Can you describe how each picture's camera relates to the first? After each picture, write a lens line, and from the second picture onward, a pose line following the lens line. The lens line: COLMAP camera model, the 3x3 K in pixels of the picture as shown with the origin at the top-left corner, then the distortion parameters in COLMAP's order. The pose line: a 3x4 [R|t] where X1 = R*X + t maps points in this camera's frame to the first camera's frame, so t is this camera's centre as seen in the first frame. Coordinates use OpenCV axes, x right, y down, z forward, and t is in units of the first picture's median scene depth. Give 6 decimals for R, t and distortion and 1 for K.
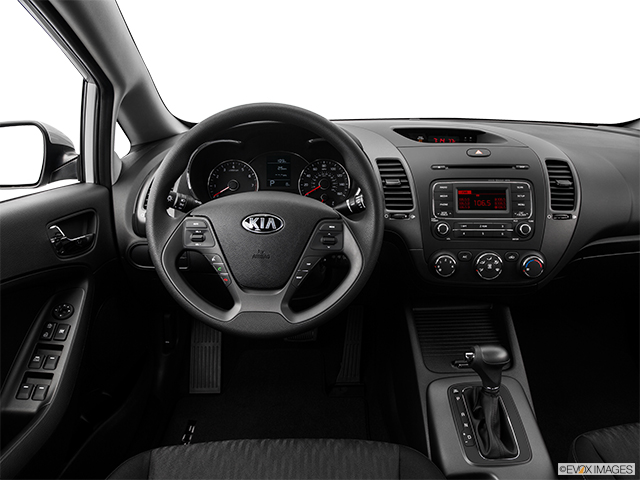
lens RADIAL K [[492.3, 0, 320.0], [0, 492.3, 240.0], [0, 0, 1]] dist [-0.121039, 0.059718]
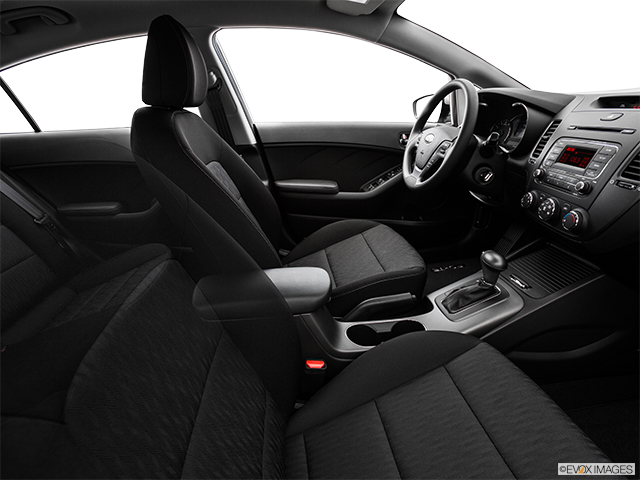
lens RADIAL K [[329.8, 0, 324.6], [0, 329.8, 233.7], [0, 0, 1]] dist [-0.026264, 0.000565]
pose [[0.095876, 0.363626, -0.926598, 1.077670], [-0.243511, 0.911169, 0.332375, -0.026867], [0.965148, 0.193770, 0.175907, 0.317351]]
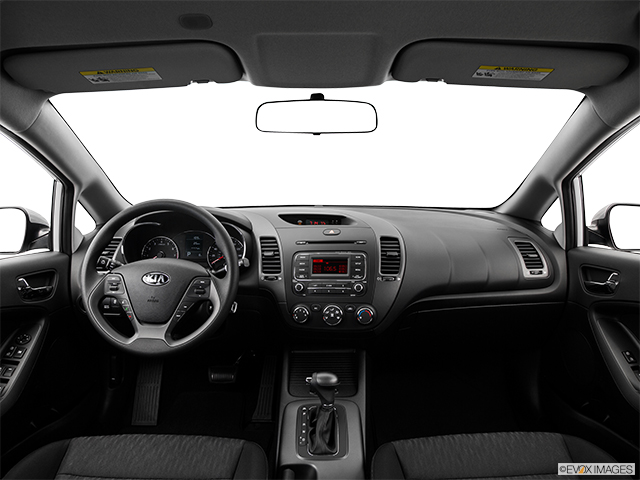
lens RADIAL K [[492.3, 0, 320.0], [0, 492.3, 240.0], [0, 0, 1]] dist [-0.121039, 0.059718]
pose [[0.999653, 0.007168, -0.025339, 0.344223], [-0.011187, 0.986690, -0.162229, 0.069077], [0.023839, 0.162456, 0.986428, -0.377227]]
